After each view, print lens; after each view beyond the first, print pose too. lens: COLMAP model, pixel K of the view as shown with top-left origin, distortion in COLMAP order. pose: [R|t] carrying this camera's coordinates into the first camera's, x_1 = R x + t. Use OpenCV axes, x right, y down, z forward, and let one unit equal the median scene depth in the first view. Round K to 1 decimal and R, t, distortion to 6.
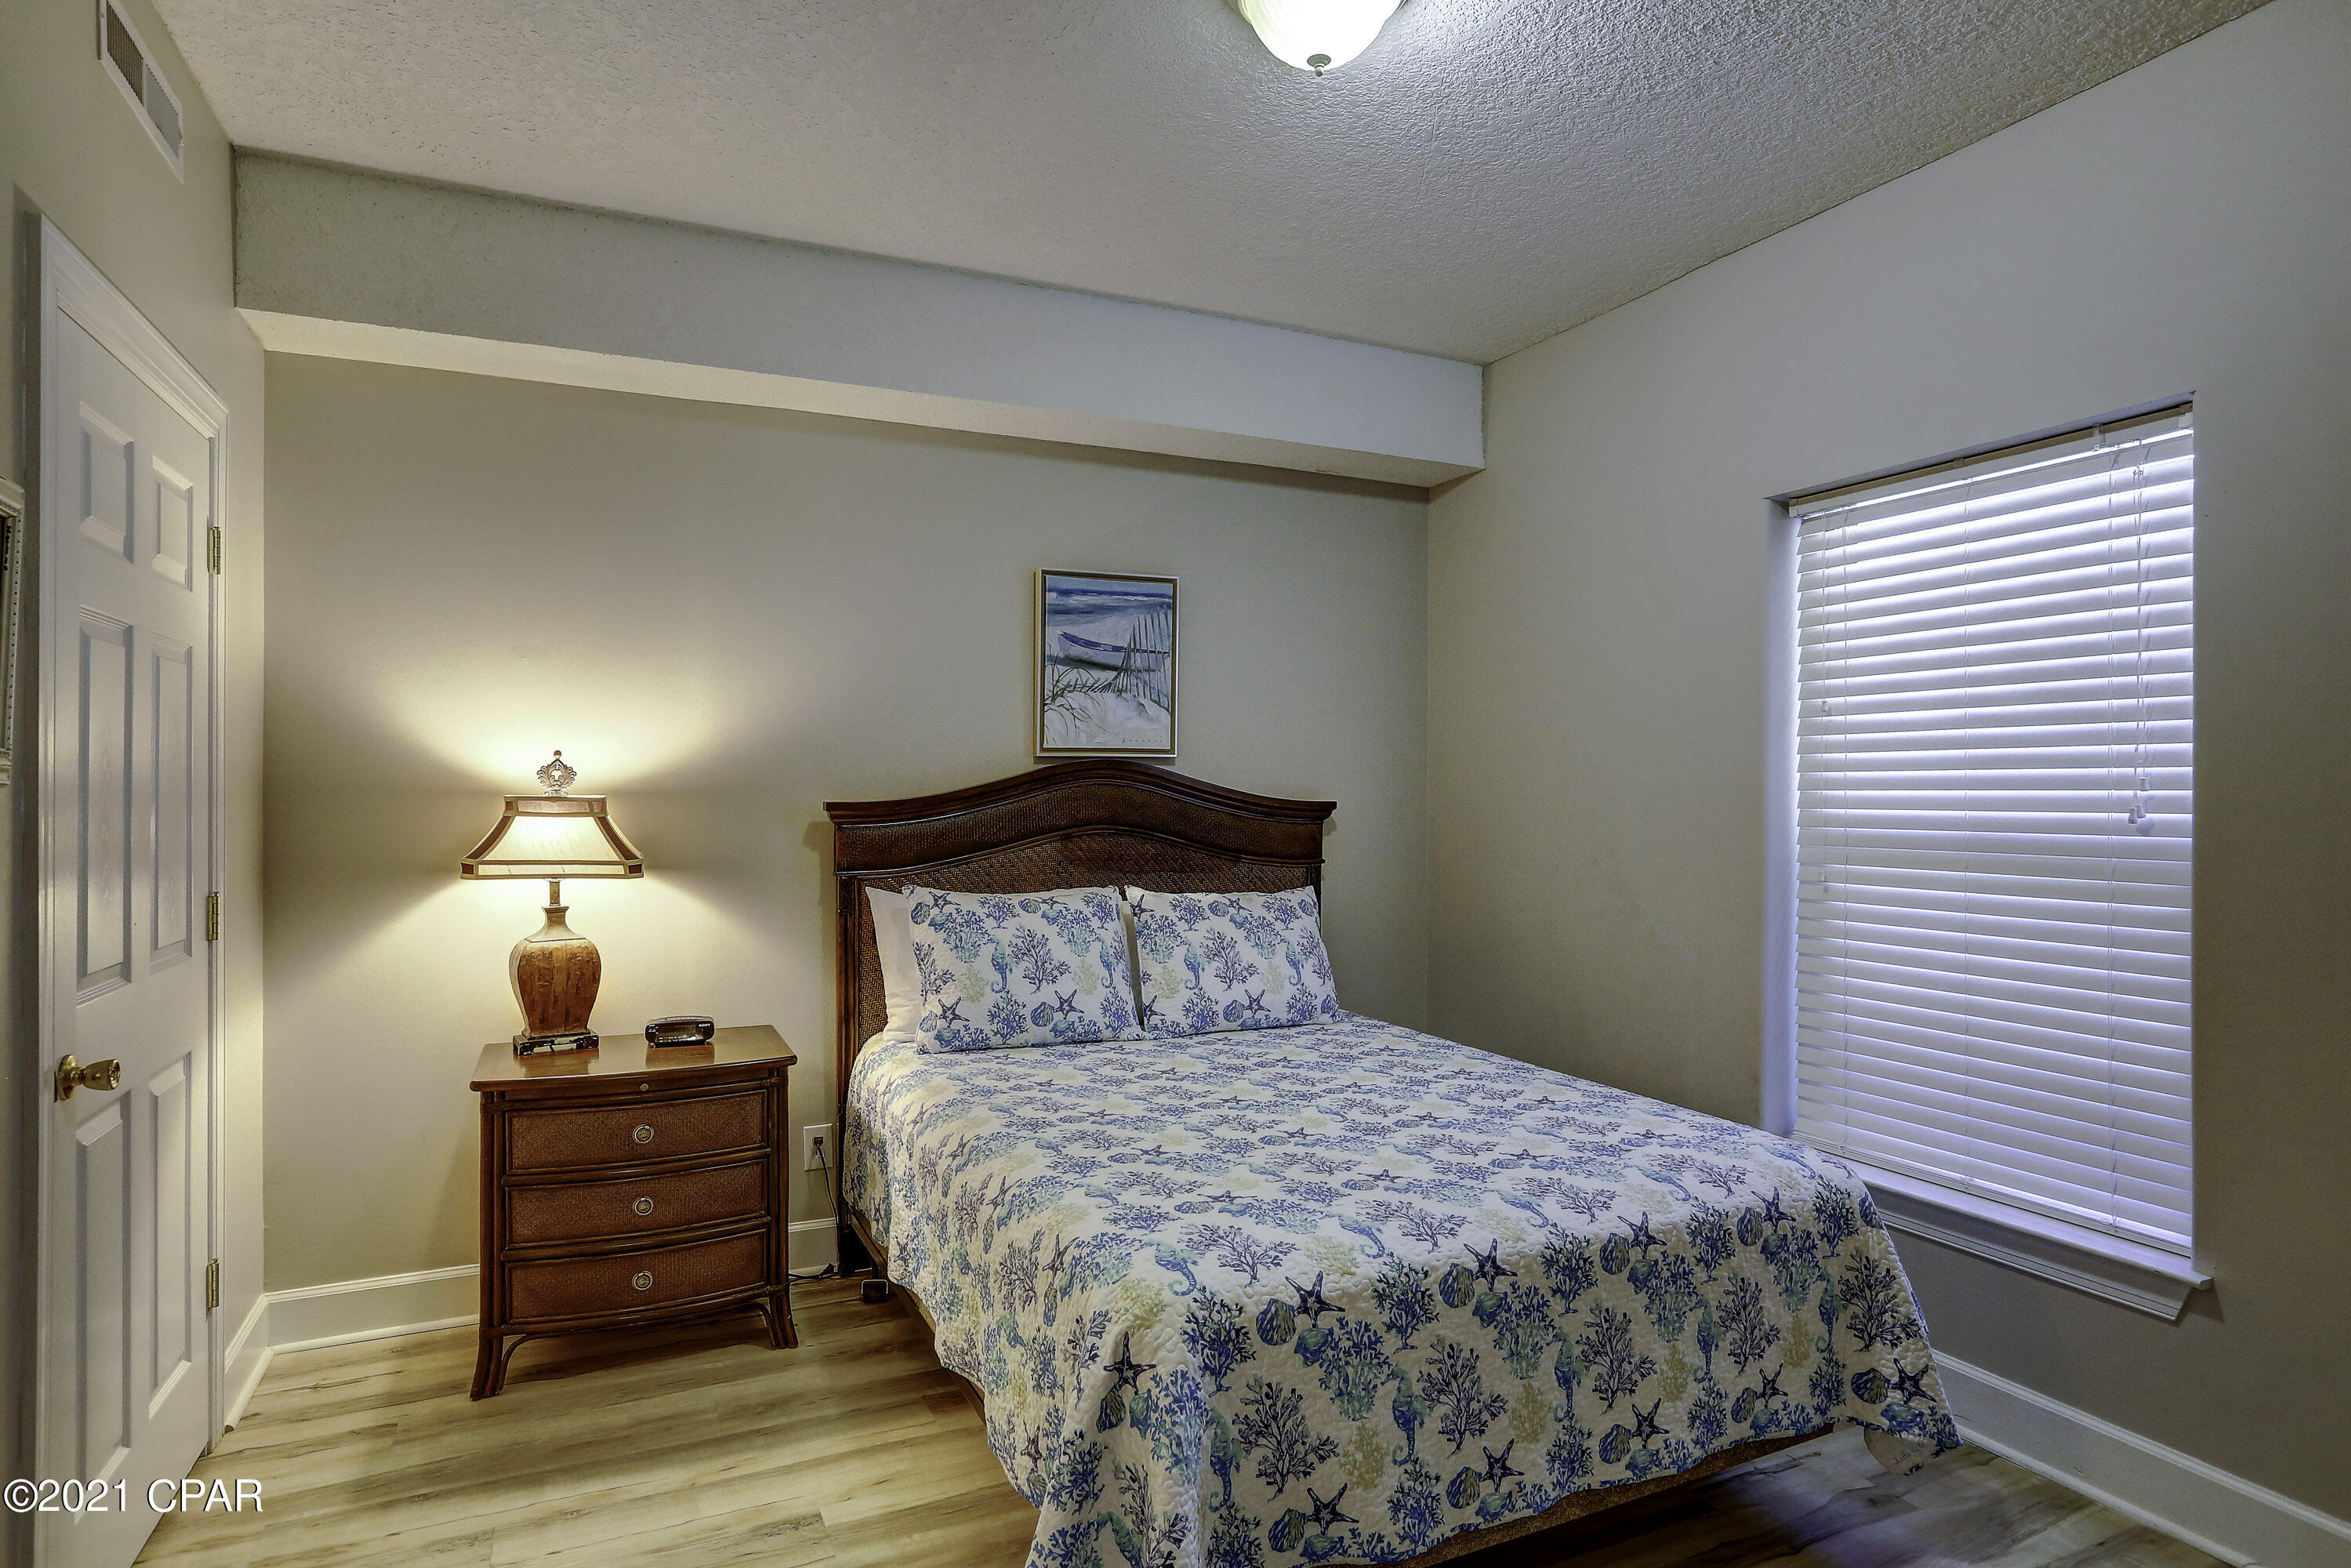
lens RADIAL K [[1281.0, 0, 1176.2], [0, 1281.0, 784.8], [0, 0, 1]] dist [-0.045313, 0.003738]
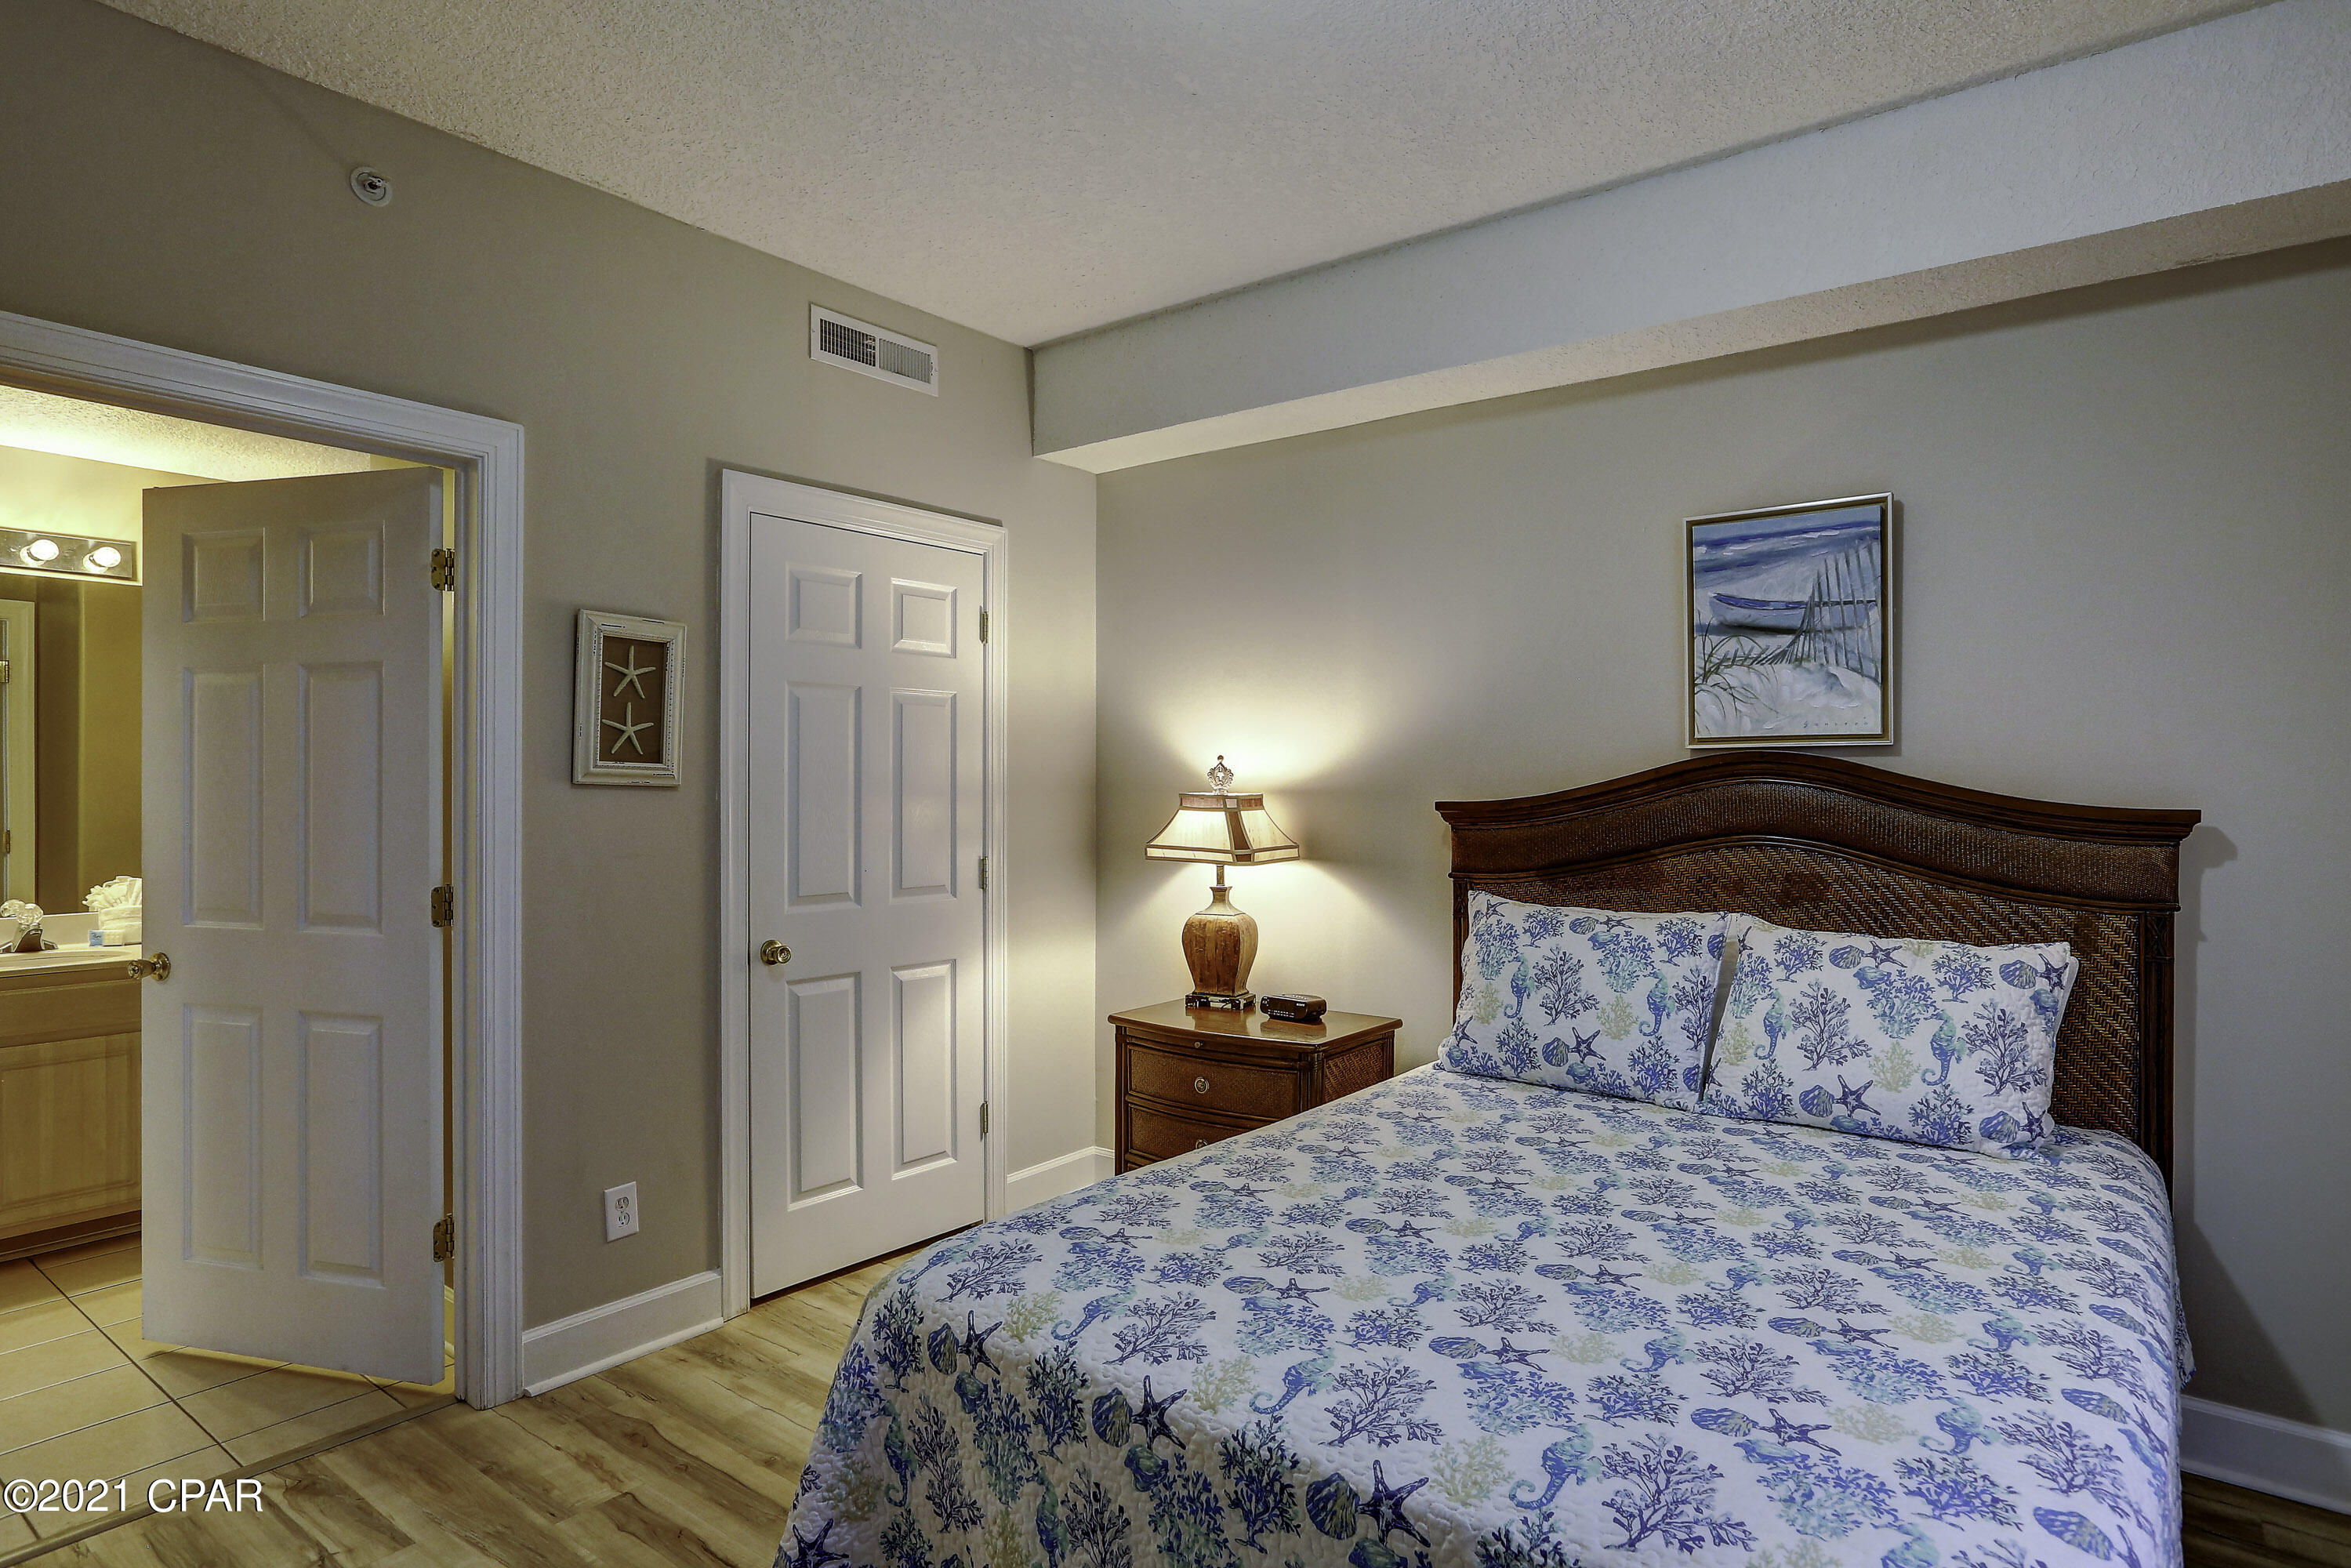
lens RADIAL K [[1281.0, 0, 1175.1], [0, 1281.0, 785.6], [0, 0, 1]] dist [-0.045313, 0.003738]
pose [[0.464254, -0.001814, -0.885700, 0.527272], [0.002069, 0.999997, -0.000964, 0.001697], [0.885699, -0.001385, 0.464257, 0.376733]]
